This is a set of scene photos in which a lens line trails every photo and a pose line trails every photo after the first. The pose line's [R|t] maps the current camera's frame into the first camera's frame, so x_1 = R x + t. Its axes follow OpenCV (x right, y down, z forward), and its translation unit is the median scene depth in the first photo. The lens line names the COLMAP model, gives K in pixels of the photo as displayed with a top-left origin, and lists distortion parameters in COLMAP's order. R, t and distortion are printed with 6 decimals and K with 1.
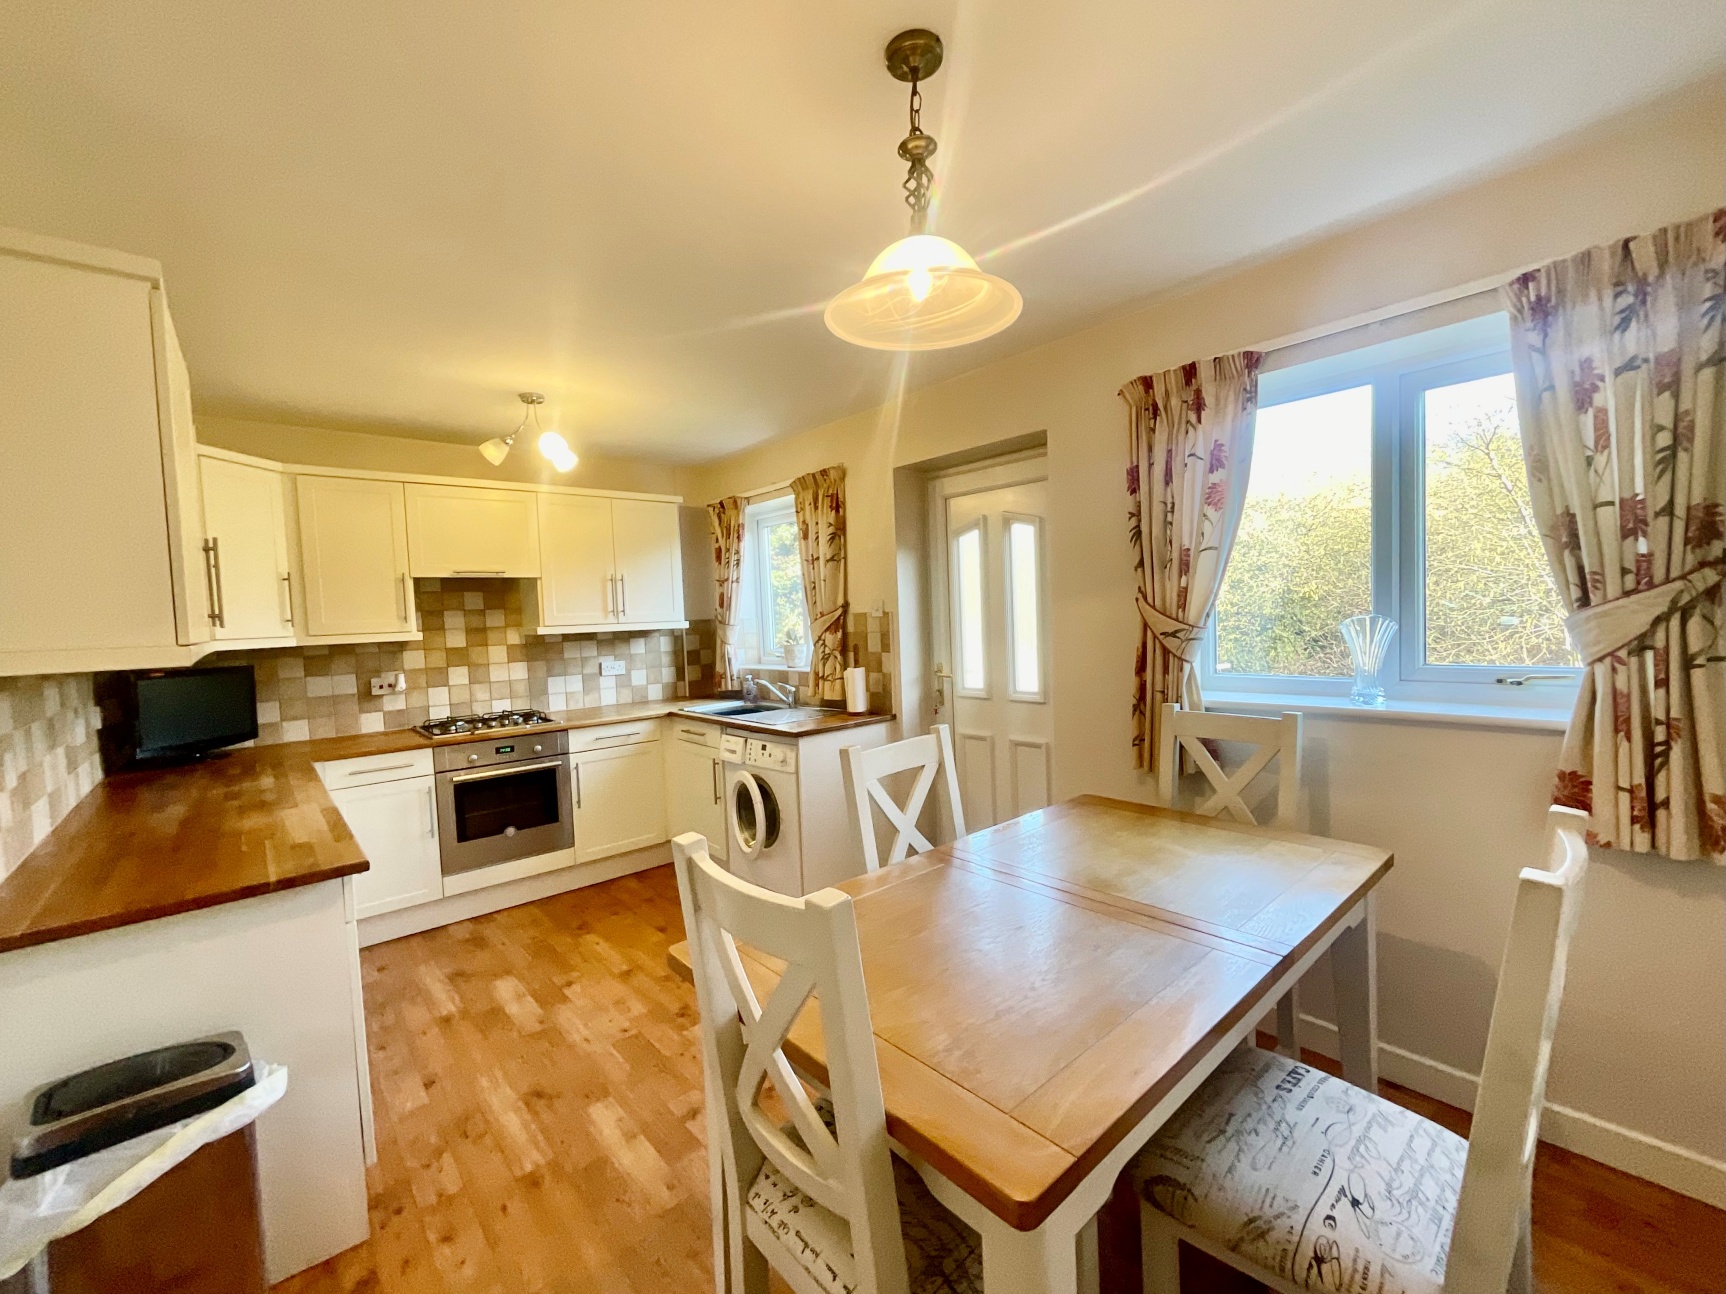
lens RADIAL K [[704.5, 0, 870.2], [0, 704.5, 648.1], [0, 0, 1]] dist [-0.017956, 0.007343]
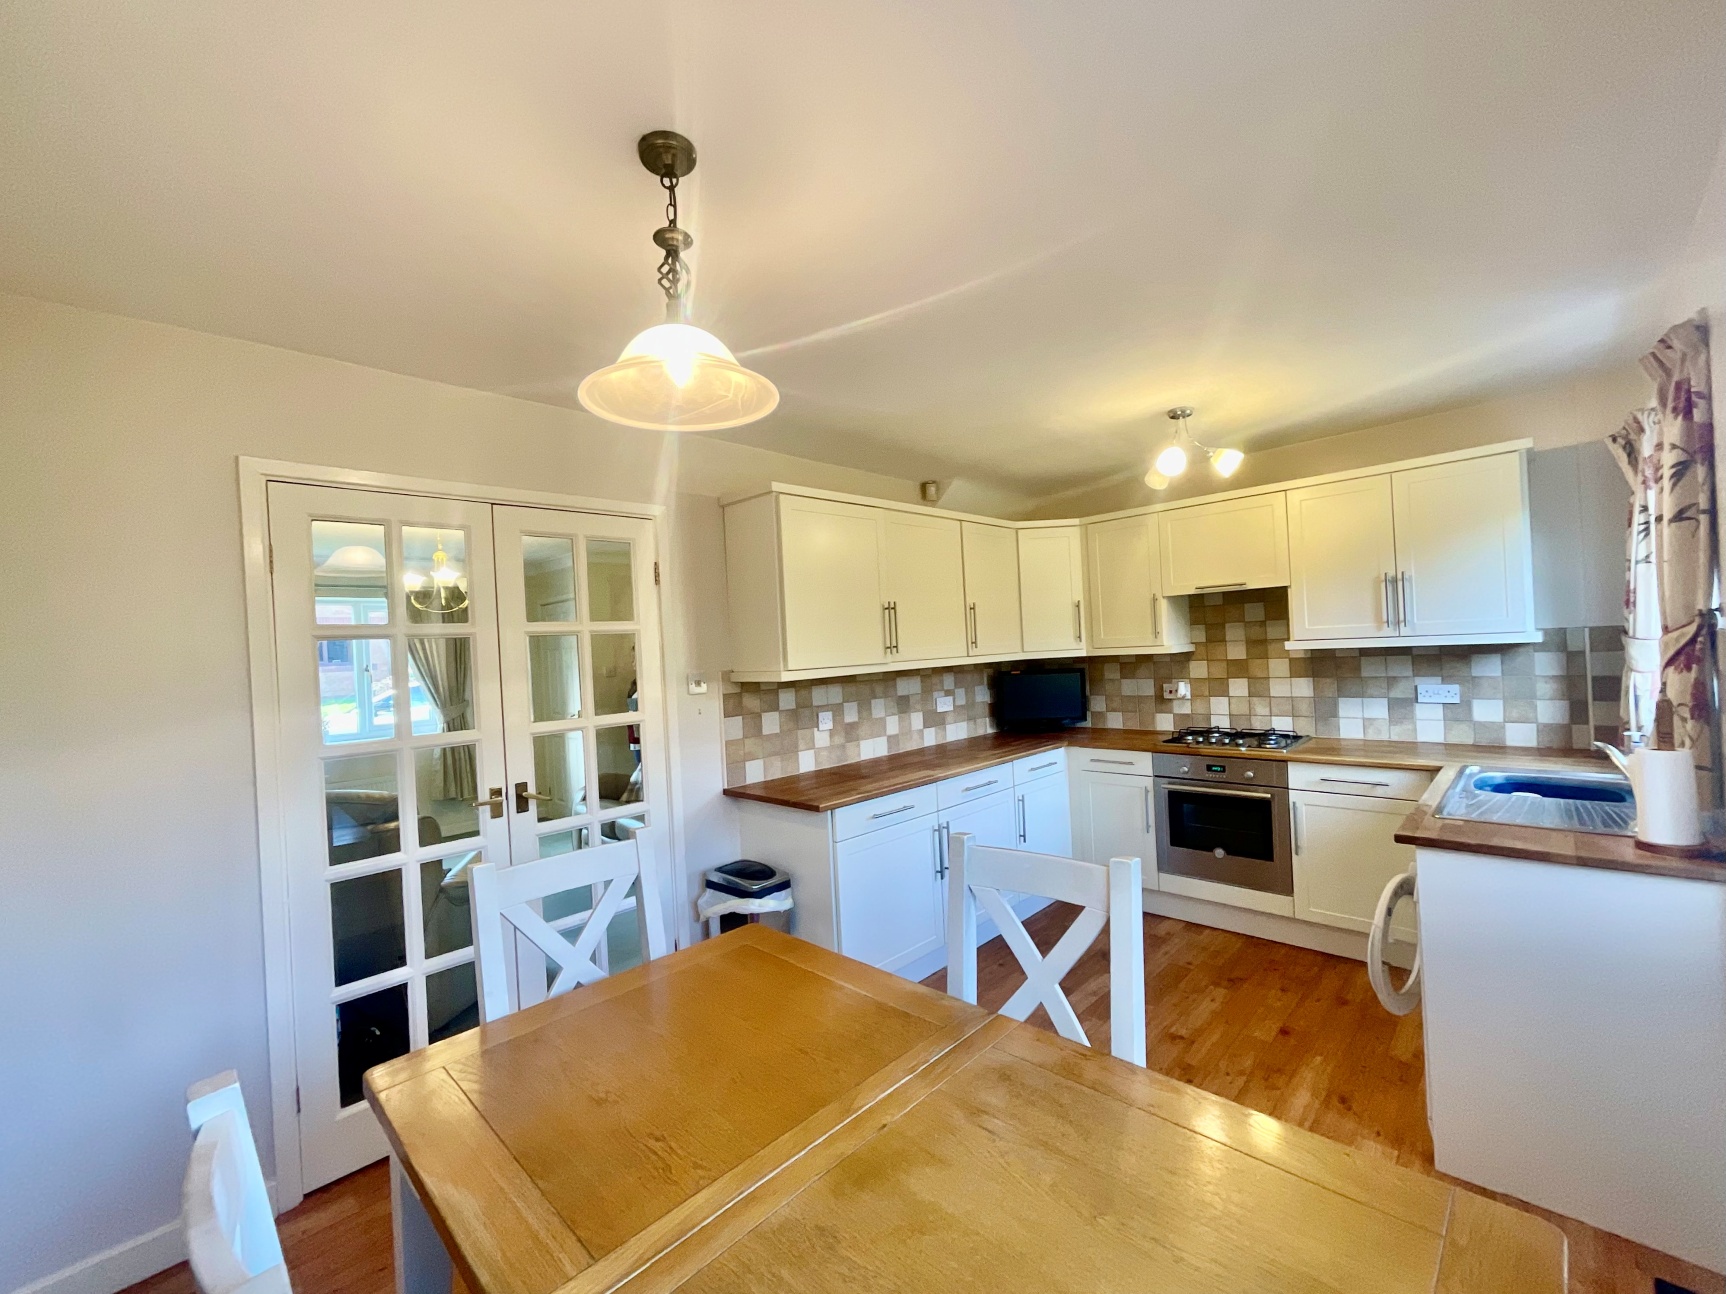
lens RADIAL K [[704.5, 0, 870.2], [0, 704.5, 648.1], [0, 0, 1]] dist [-0.017956, 0.007343]
pose [[0.069929, 0.035803, -0.996909, 0.388154], [-0.003269, 0.999359, 0.035662, -0.052715], [0.997547, 0.000765, 0.070001, 0.418238]]
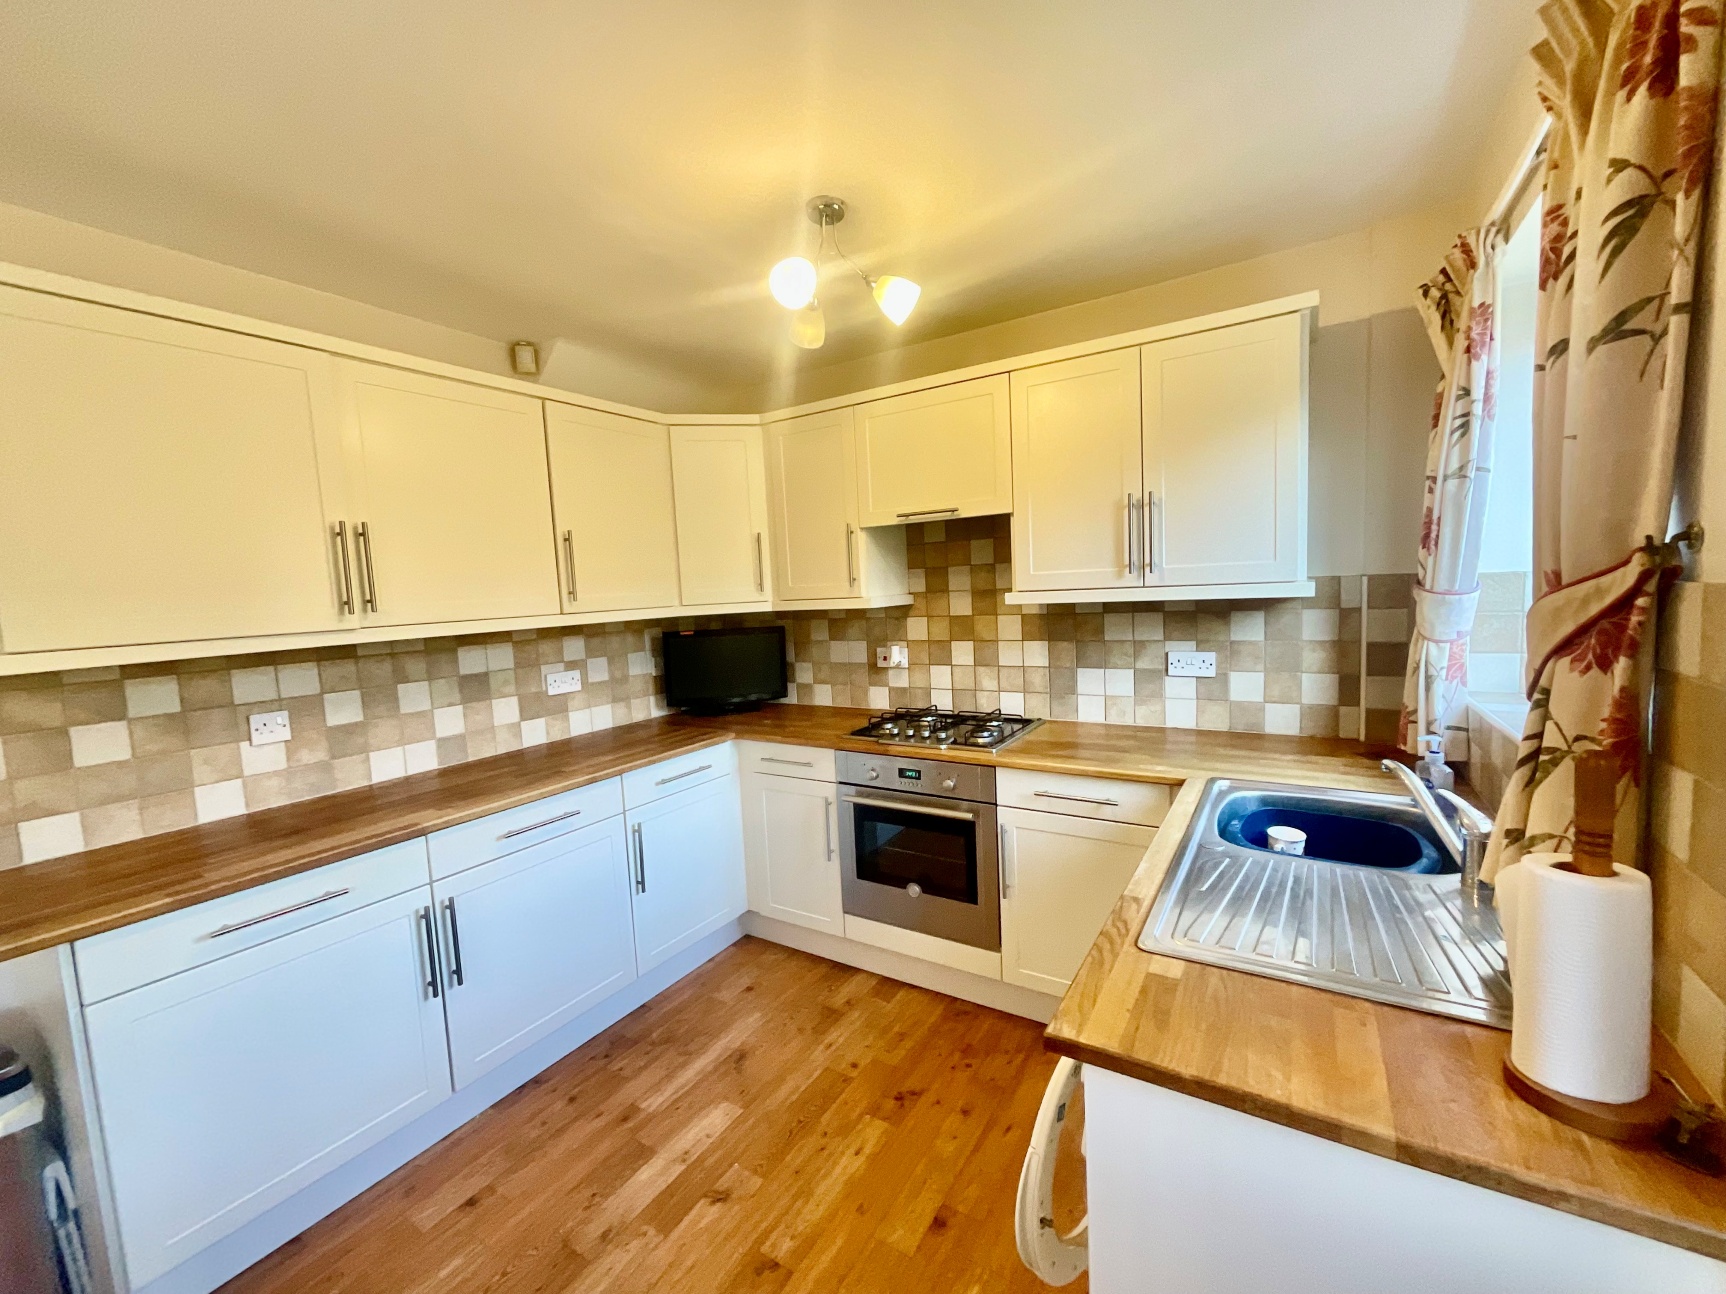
lens RADIAL K [[687.8, 0, 882.2], [0, 687.8, 653.5], [0, 0, 1]] dist [-0.013791, 0.000516]
pose [[0.295485, 0.119810, -0.947805, 0.089333], [-0.013868, 0.992538, 0.121141, -0.050191], [0.955247, -0.022652, 0.294942, 0.724432]]
